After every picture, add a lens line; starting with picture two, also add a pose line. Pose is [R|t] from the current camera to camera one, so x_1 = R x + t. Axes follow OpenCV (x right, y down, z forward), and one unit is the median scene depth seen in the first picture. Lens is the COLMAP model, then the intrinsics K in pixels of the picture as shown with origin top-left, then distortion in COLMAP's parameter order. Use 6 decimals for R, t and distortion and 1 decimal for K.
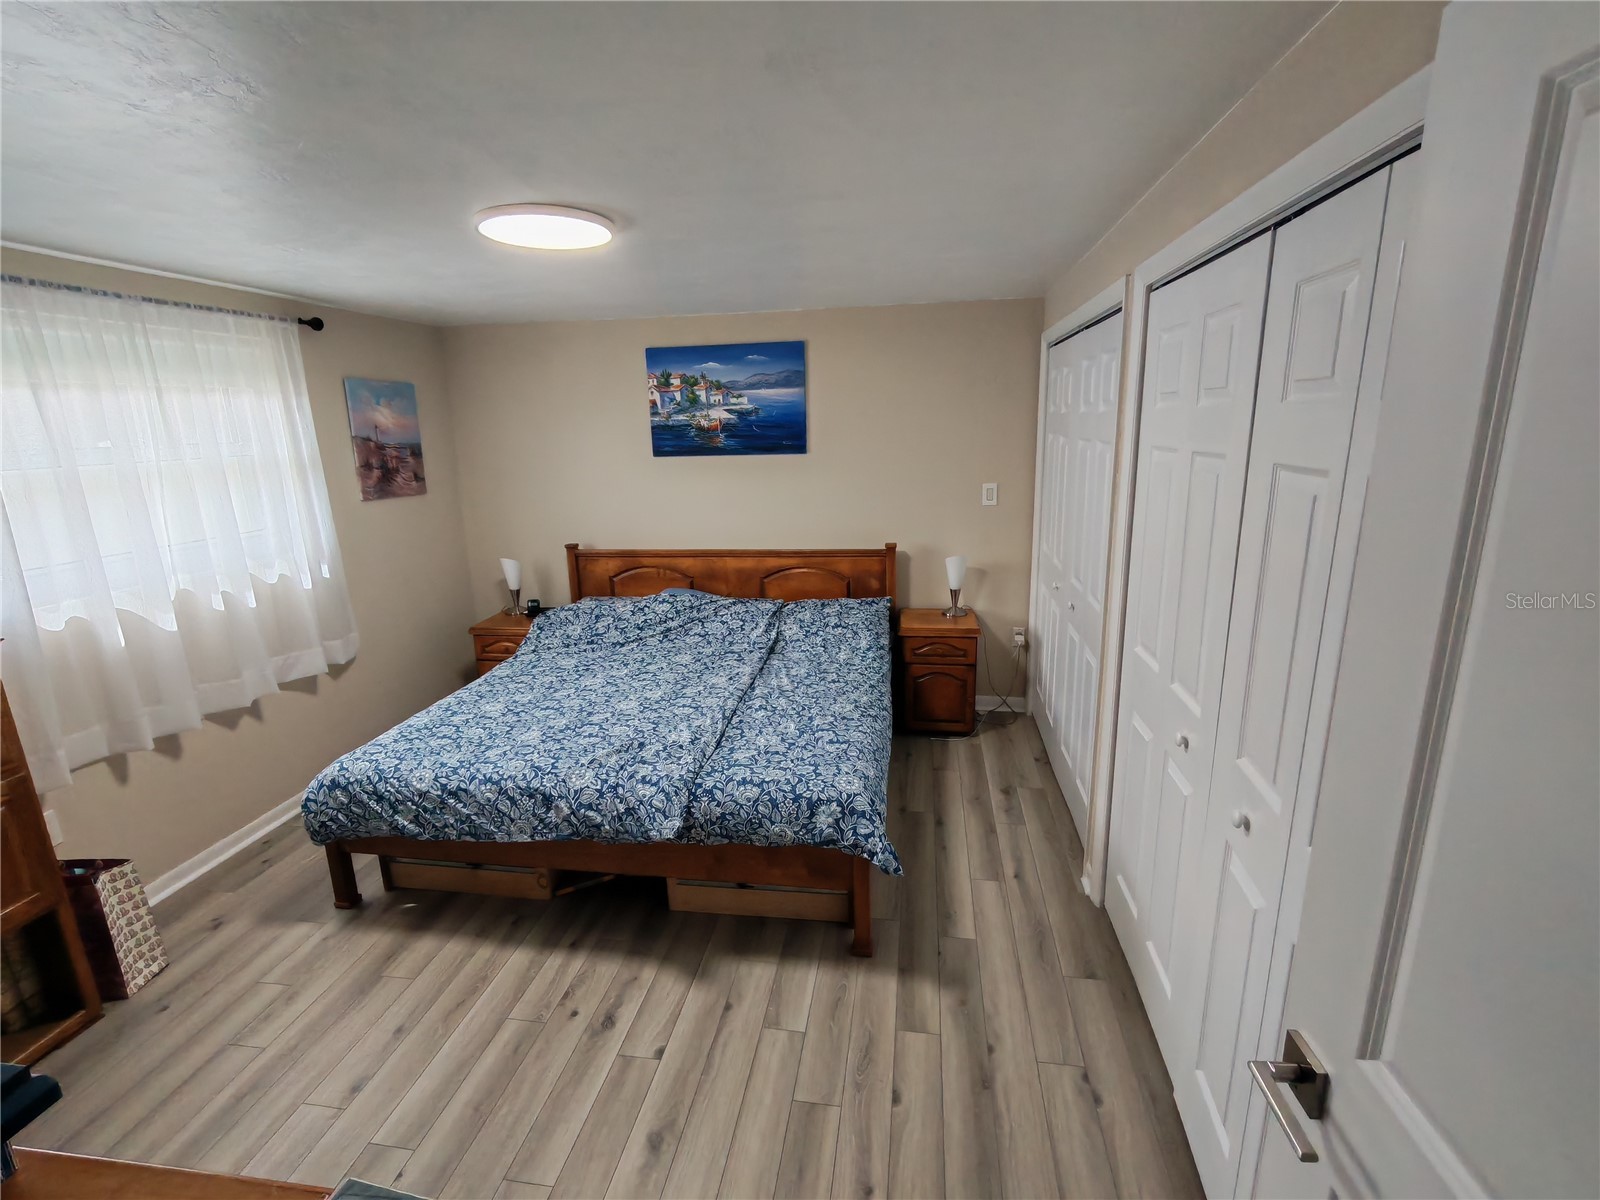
lens RADIAL K [[732.8, 0, 800.0], [0, 732.8, 600.0], [0, 0, 1]] dist [-0.002540, -0.000073]
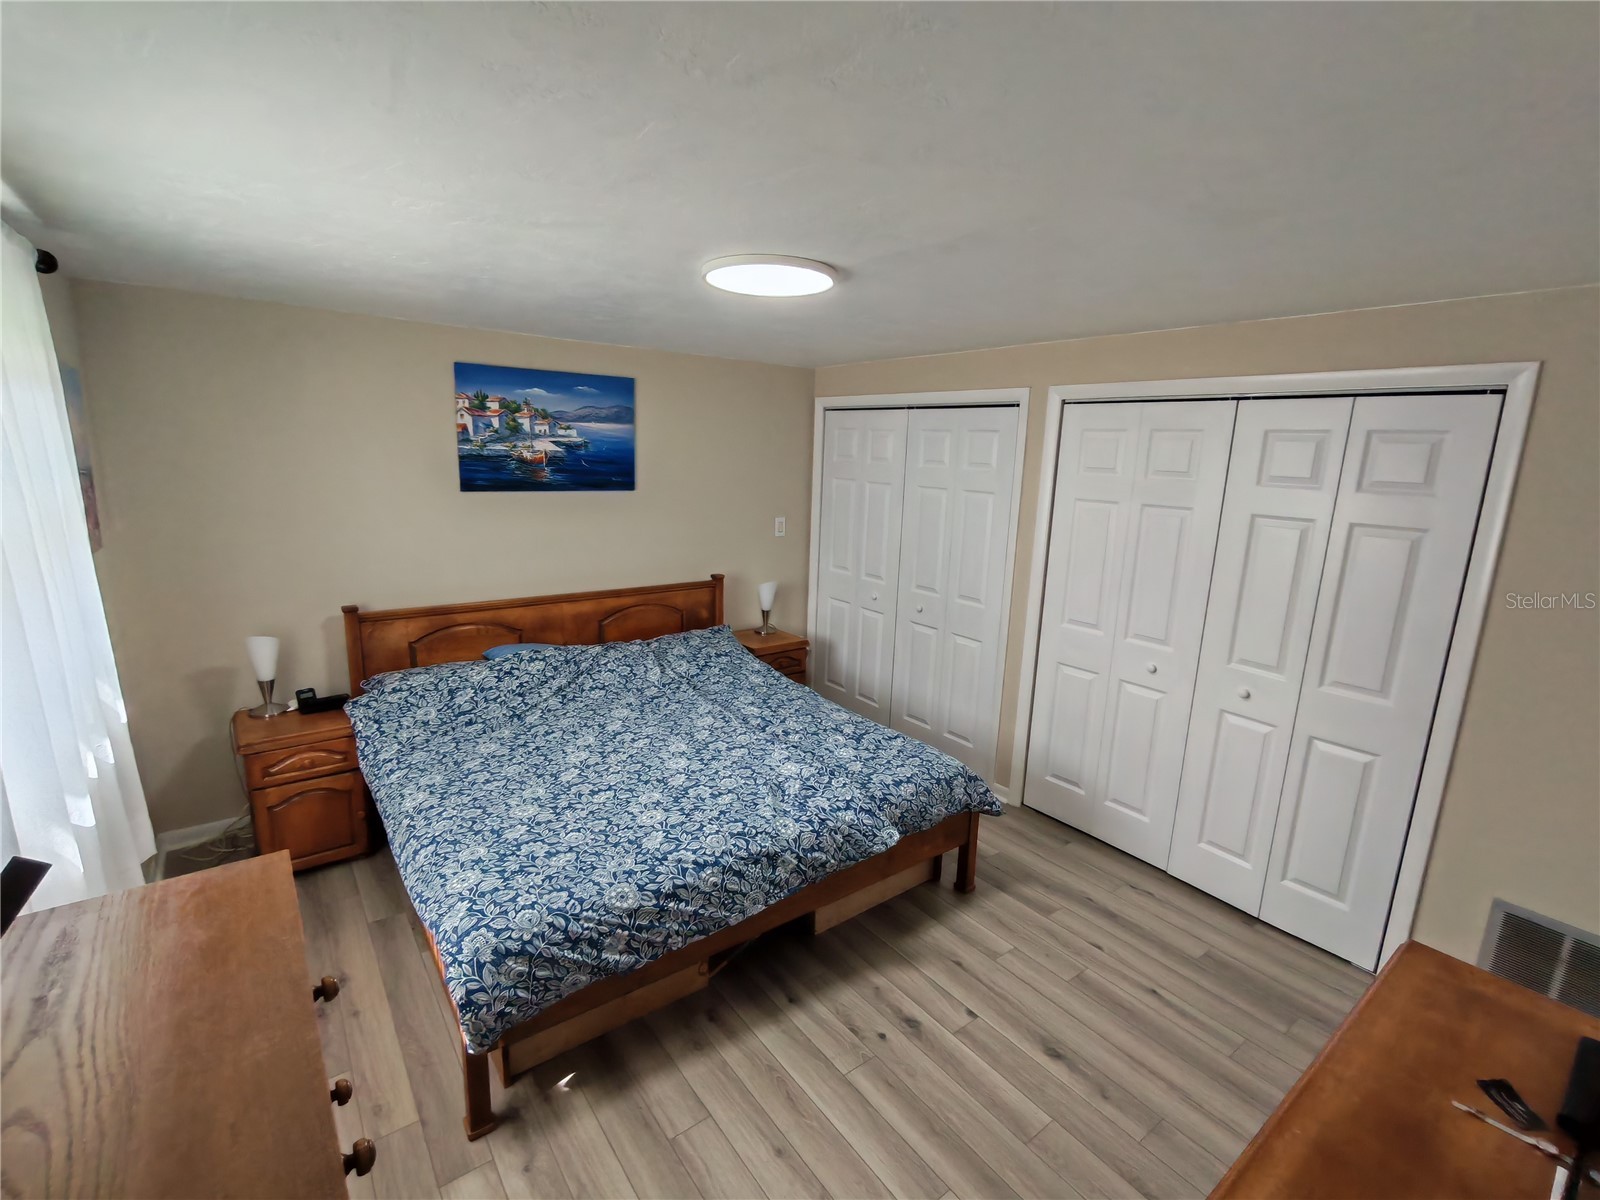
lens RADIAL K [[732.8, 0, 800.0], [0, 732.8, 600.0], [0, 0, 1]] dist [-0.002540, -0.000073]
pose [[0.690438, -0.096259, 0.716959, -0.701048], [0.119298, 0.992688, 0.018393, -0.055572], [-0.713487, 0.072832, 0.696873, 0.201770]]
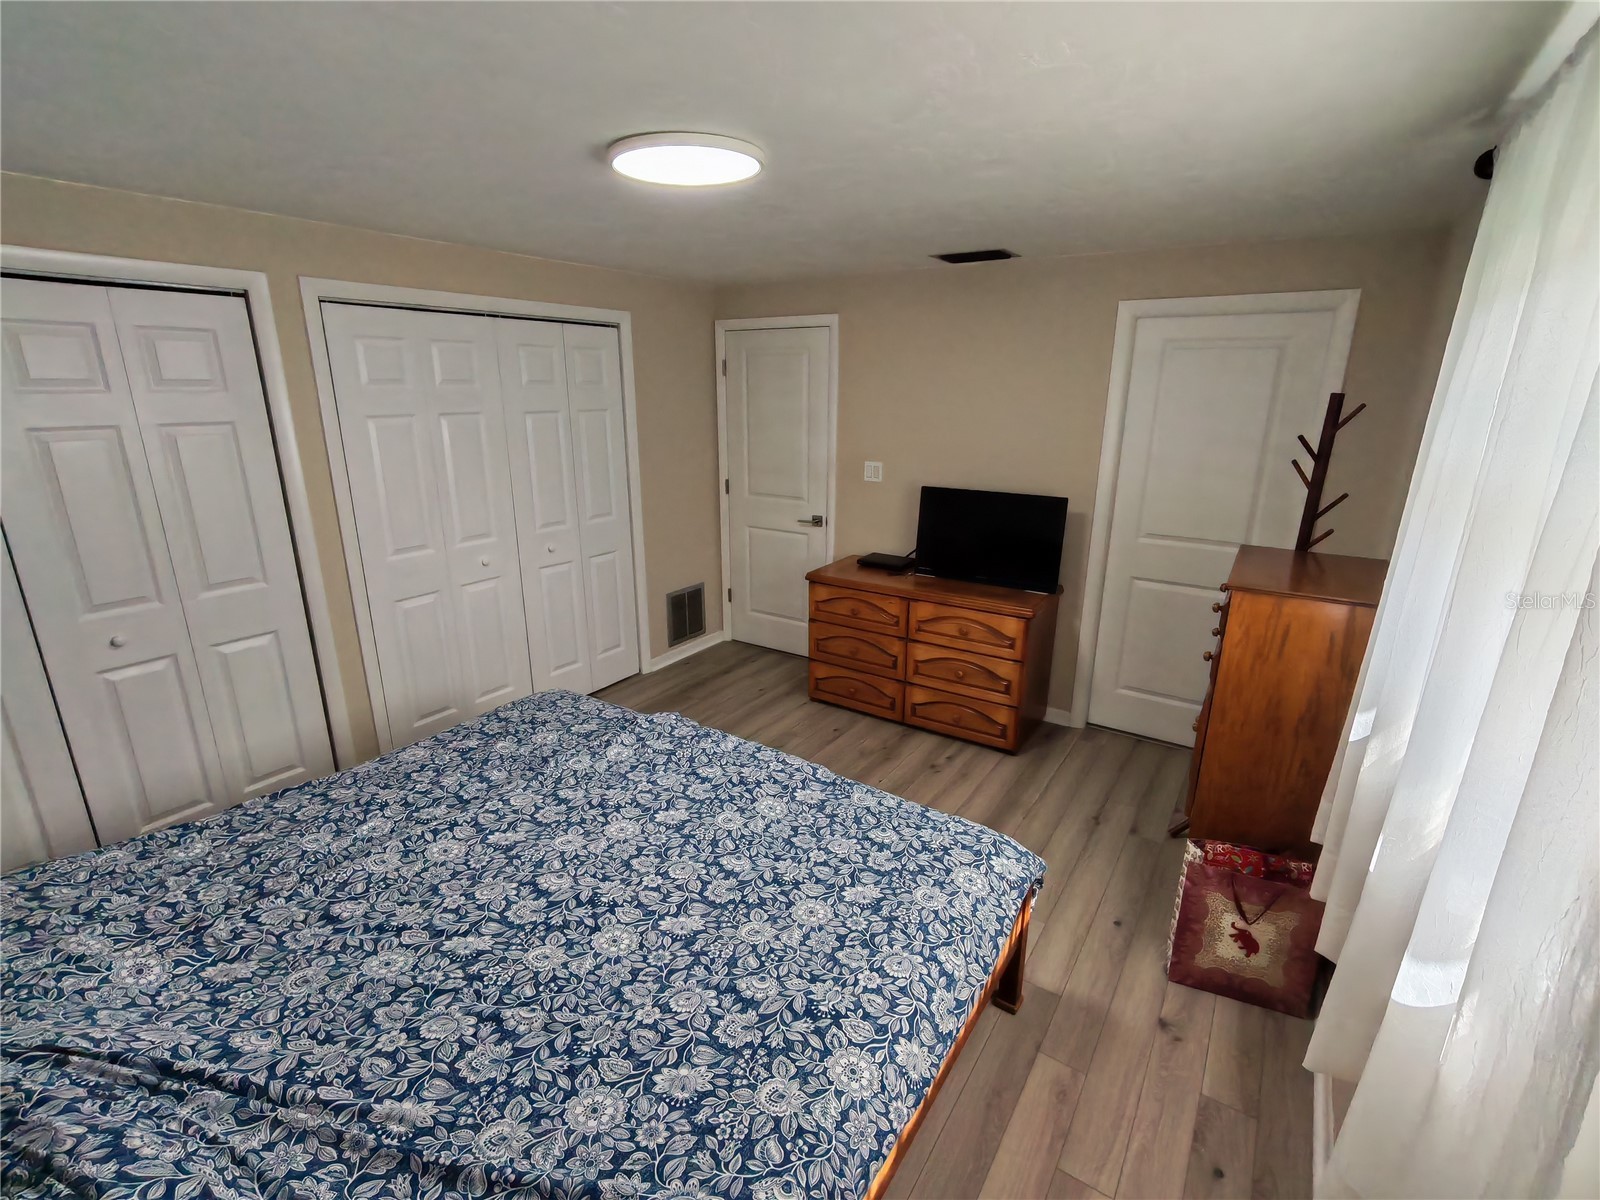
lens RADIAL K [[732.8, 0, 800.0], [0, 732.8, 600.0], [0, 0, 1]] dist [-0.002540, -0.000073]
pose [[-0.907902, -0.093652, 0.408588, -0.564973], [0.120422, 0.875365, 0.468224, -0.289014], [-0.401514, 0.474305, -0.783468, 1.217520]]
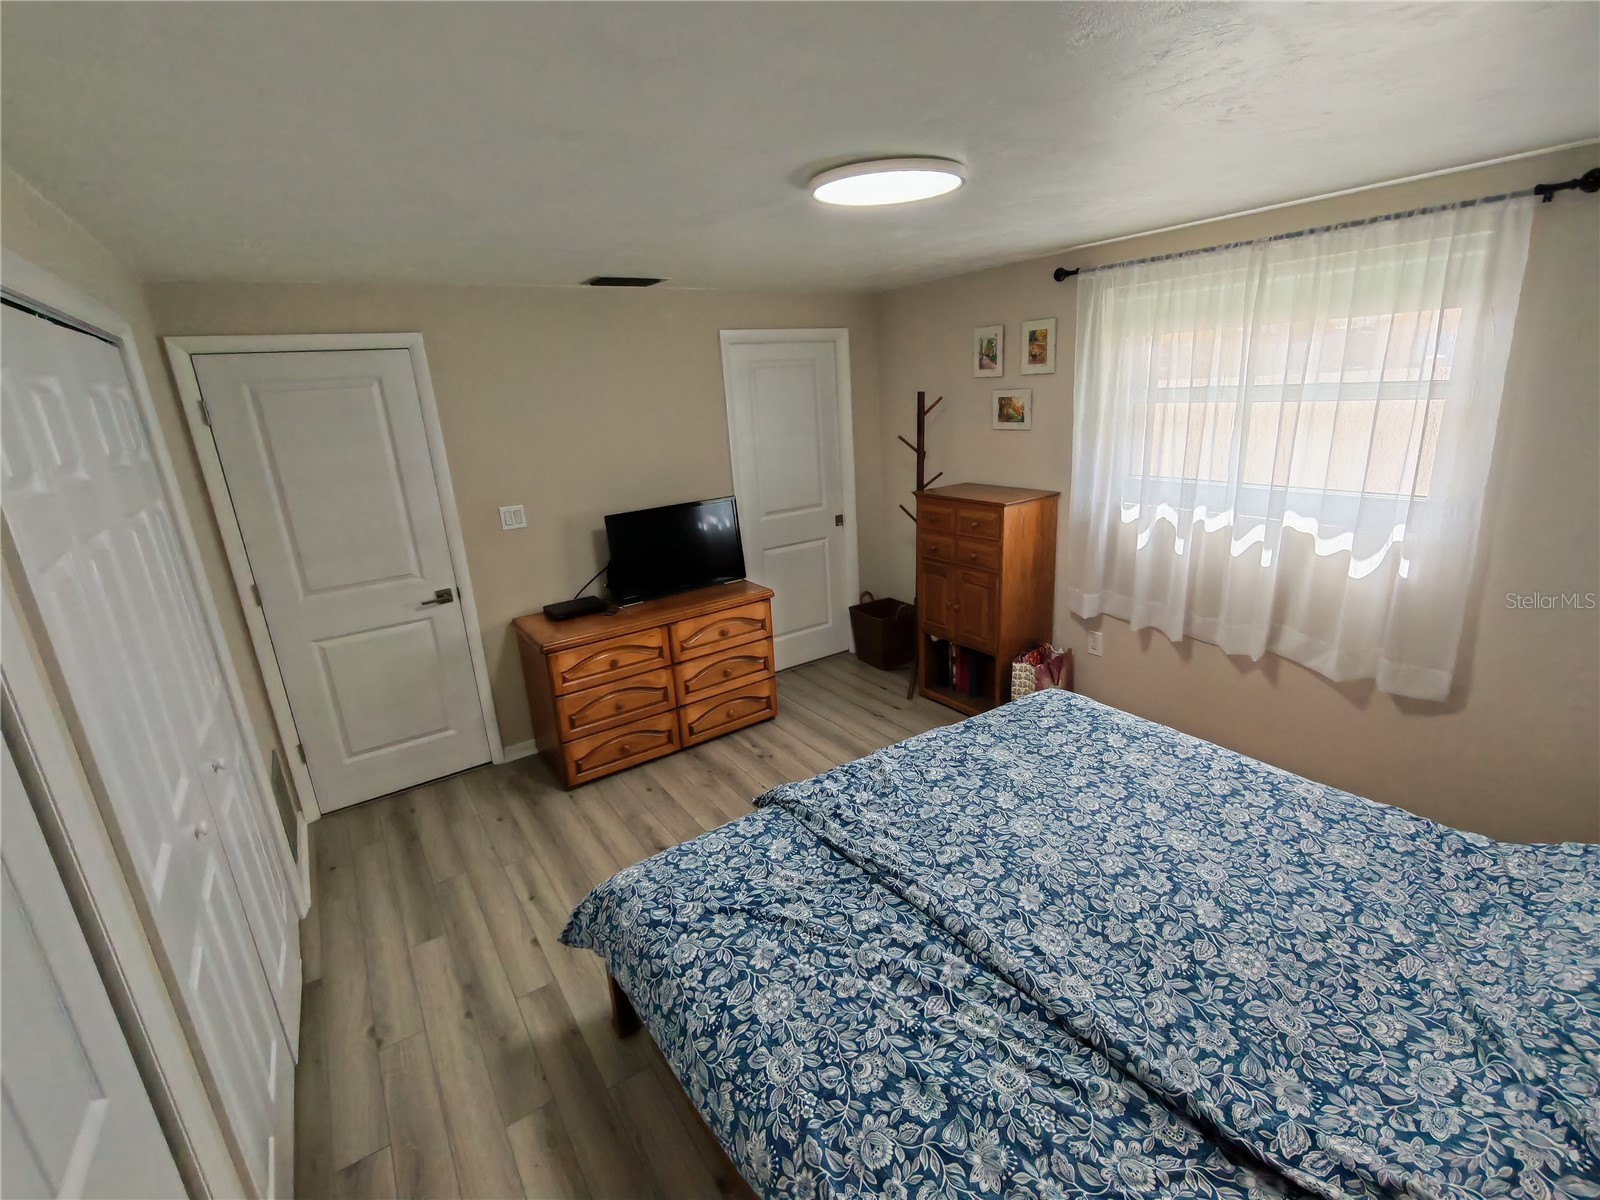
lens RADIAL K [[732.8, 0, 800.0], [0, 732.8, 600.0], [0, 0, 1]] dist [-0.002540, -0.000073]
pose [[-0.727044, 0.264340, -0.633665, 0.260982], [-0.083719, 0.881897, 0.463949, -0.304591], [0.681468, 0.390361, -0.619048, 1.078184]]
